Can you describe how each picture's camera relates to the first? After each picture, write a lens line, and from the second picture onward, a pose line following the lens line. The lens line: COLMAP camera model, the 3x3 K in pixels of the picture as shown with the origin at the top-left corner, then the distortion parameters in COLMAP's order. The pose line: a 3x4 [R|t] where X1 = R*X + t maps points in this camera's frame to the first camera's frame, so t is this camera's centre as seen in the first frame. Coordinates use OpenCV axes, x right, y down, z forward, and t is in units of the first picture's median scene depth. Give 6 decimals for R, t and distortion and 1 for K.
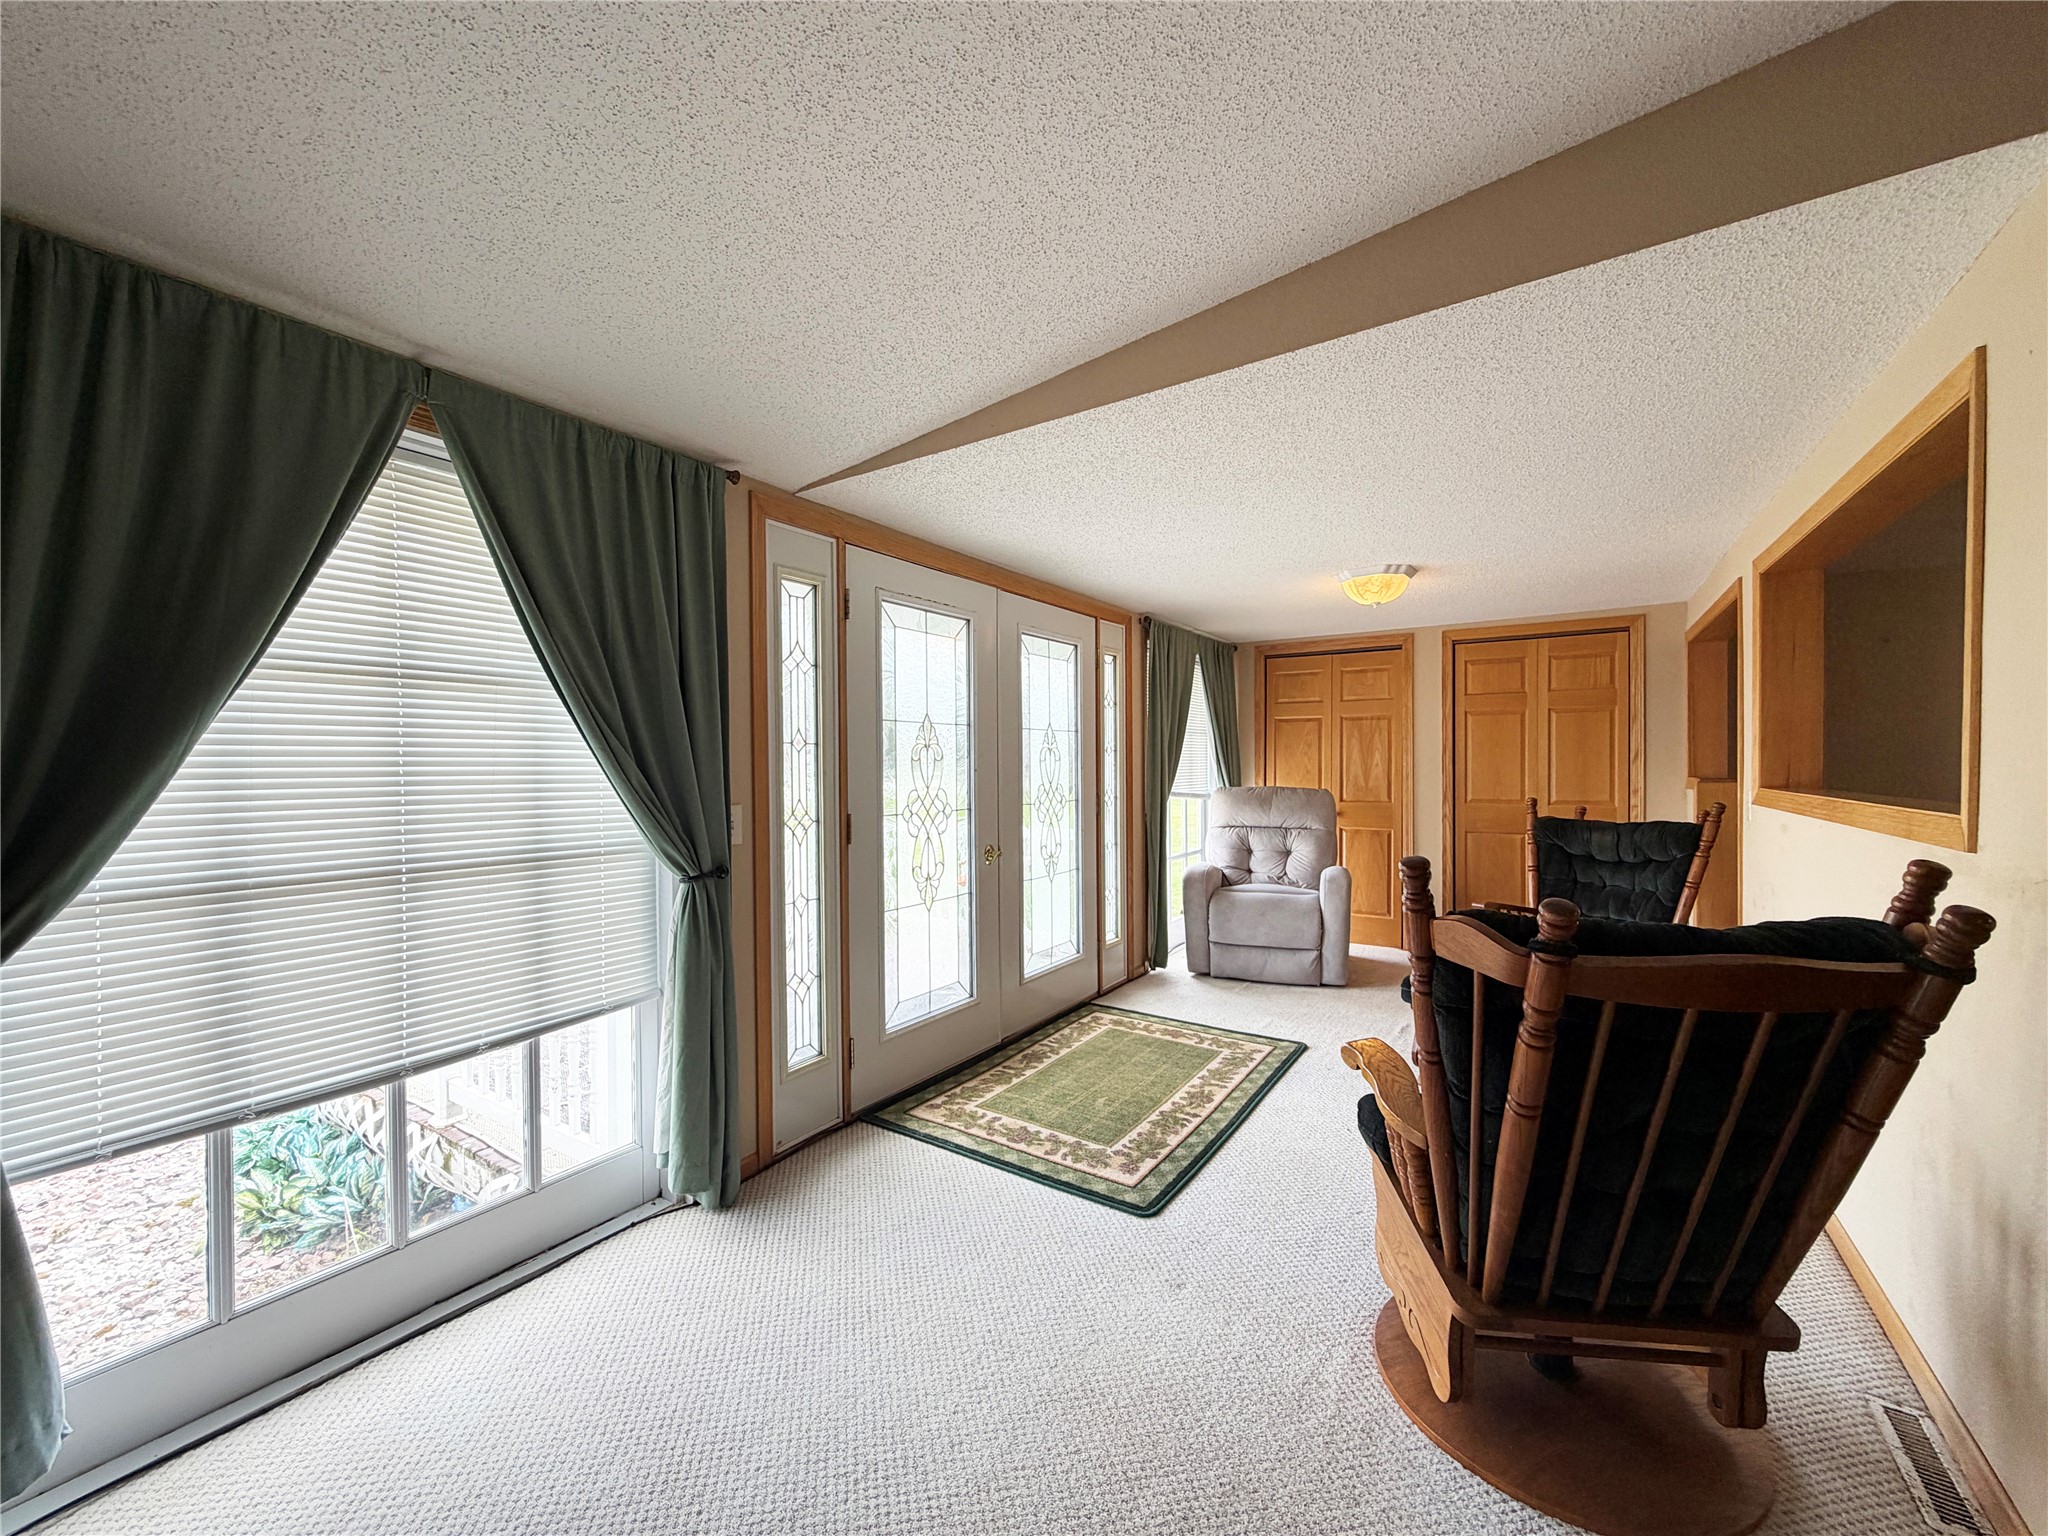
lens RADIAL K [[814.5, 0, 1021.4], [0, 814.5, 768.1], [0, 0, 1]] dist [-0.001248, 0.000466]
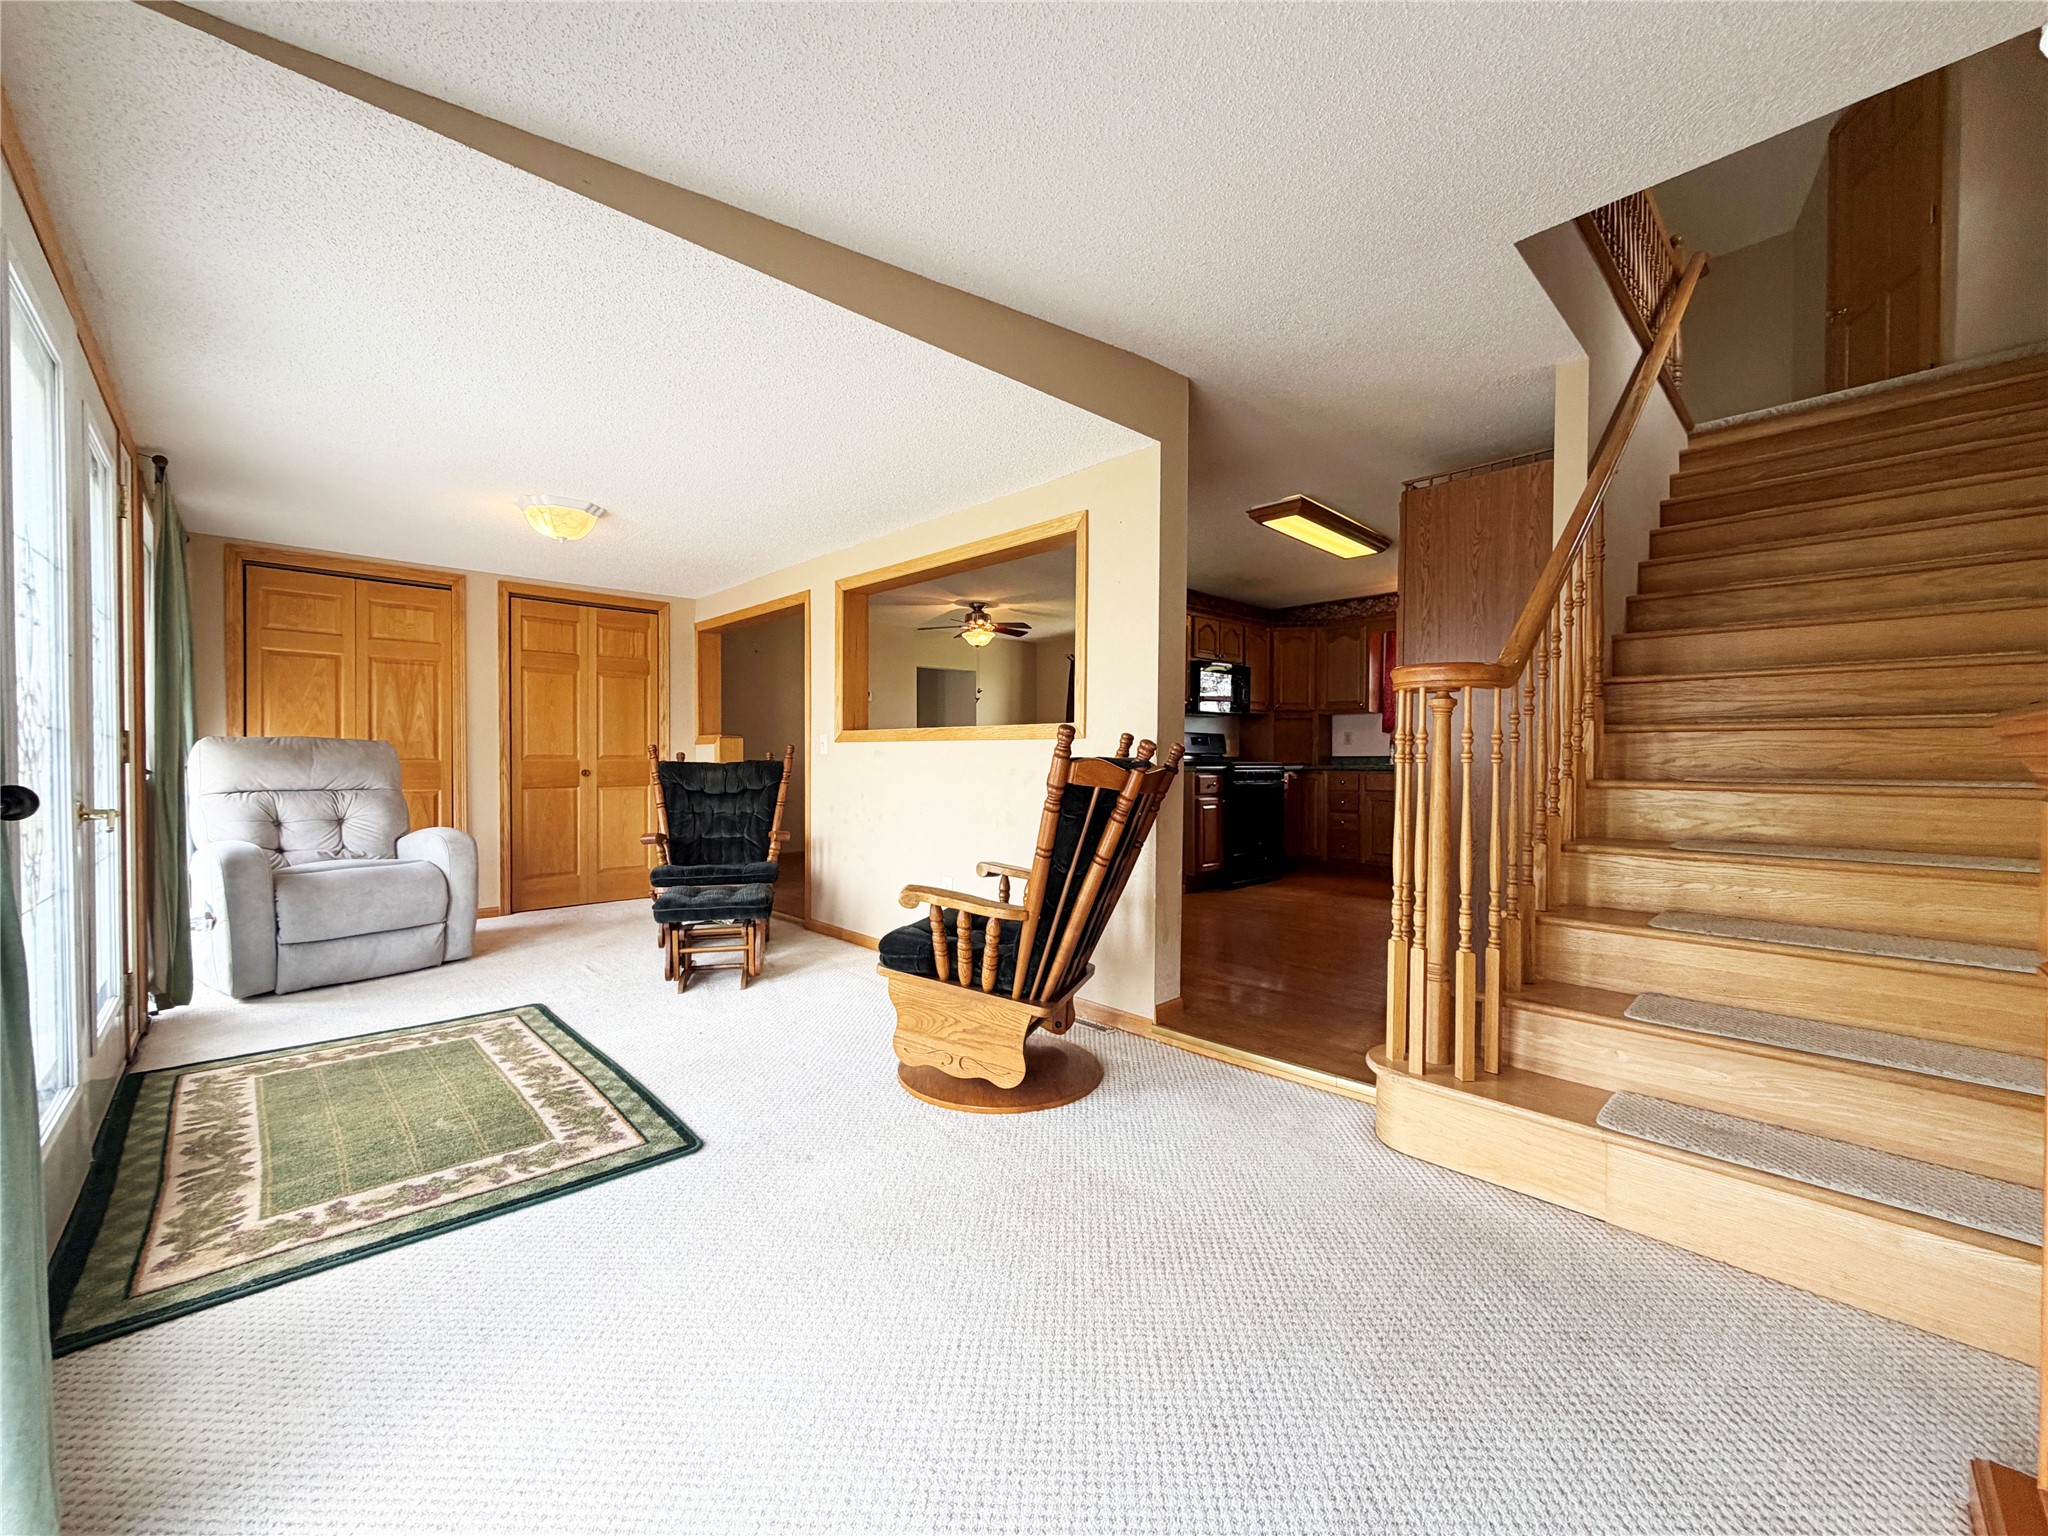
lens RADIAL K [[814.5, 0, 1021.4], [0, 814.5, 768.1], [0, 0, 1]] dist [-0.001248, 0.000466]
pose [[0.217913, -0.004173, 0.975959, -0.422704], [-0.000113, 0.999991, 0.004301, 0.072802], [-0.975968, -0.001048, 0.217911, 0.280501]]
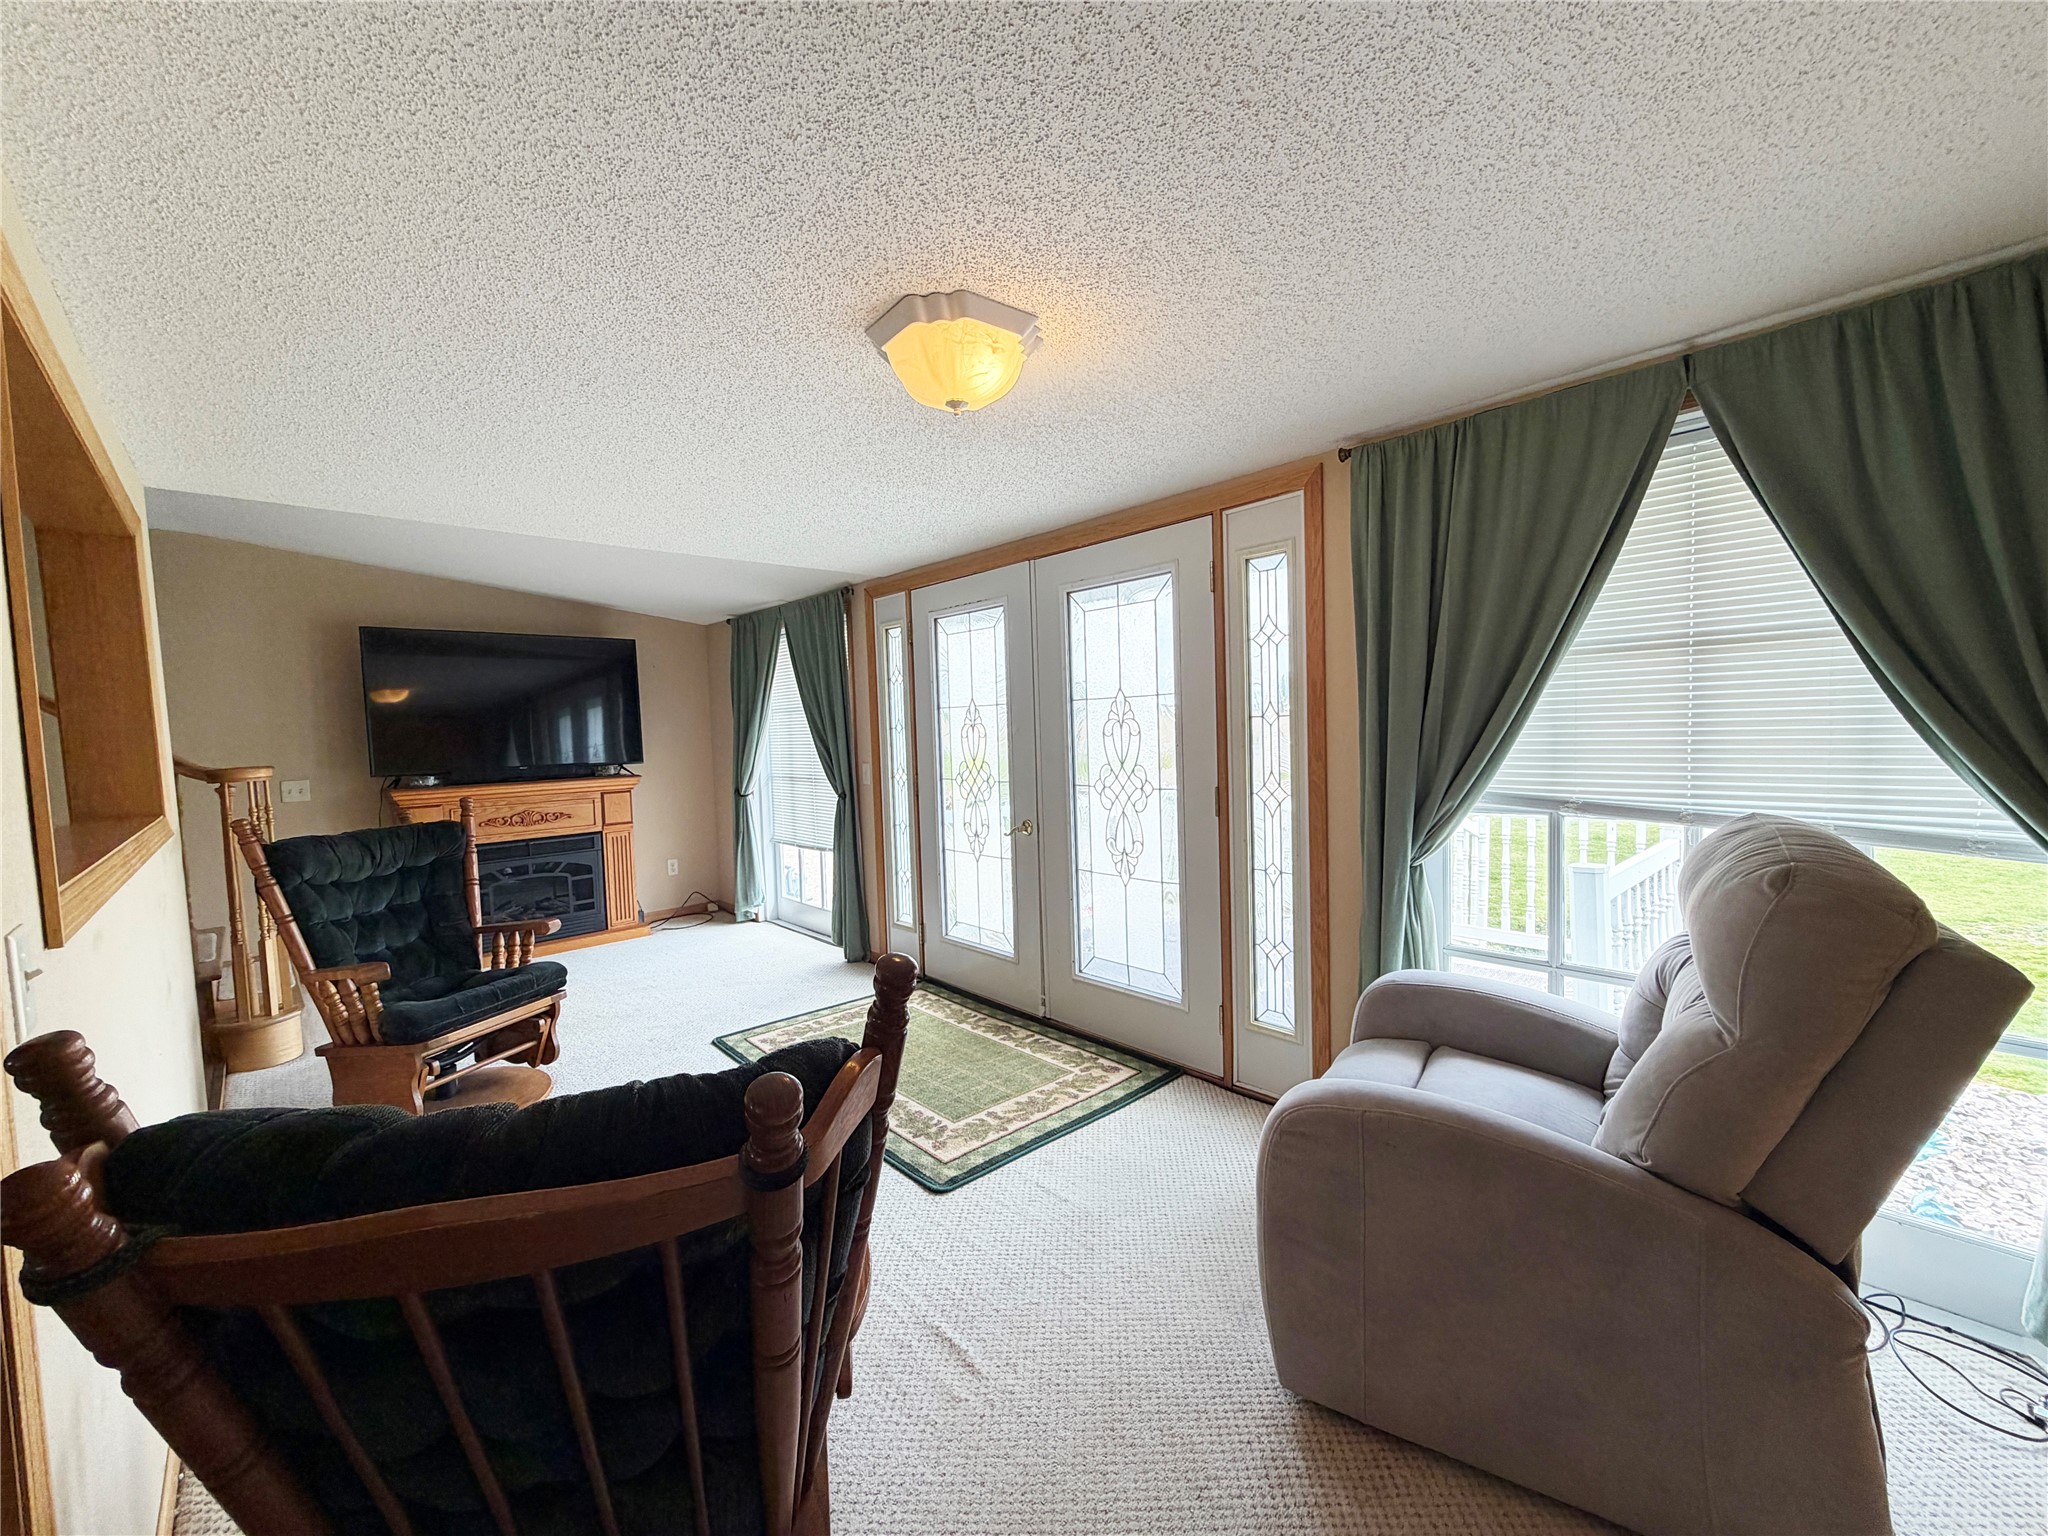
lens RADIAL K [[796.0, 0, 1027.6], [0, 796.0, 779.9], [0, 0, 1]] dist [-0.001311, 0.000016]
pose [[-0.227398, 0.066943, -0.971498, 0.922167], [0.015481, 0.997757, 0.065128, -0.020212], [0.973679, -0.000229, -0.227925, 1.220414]]
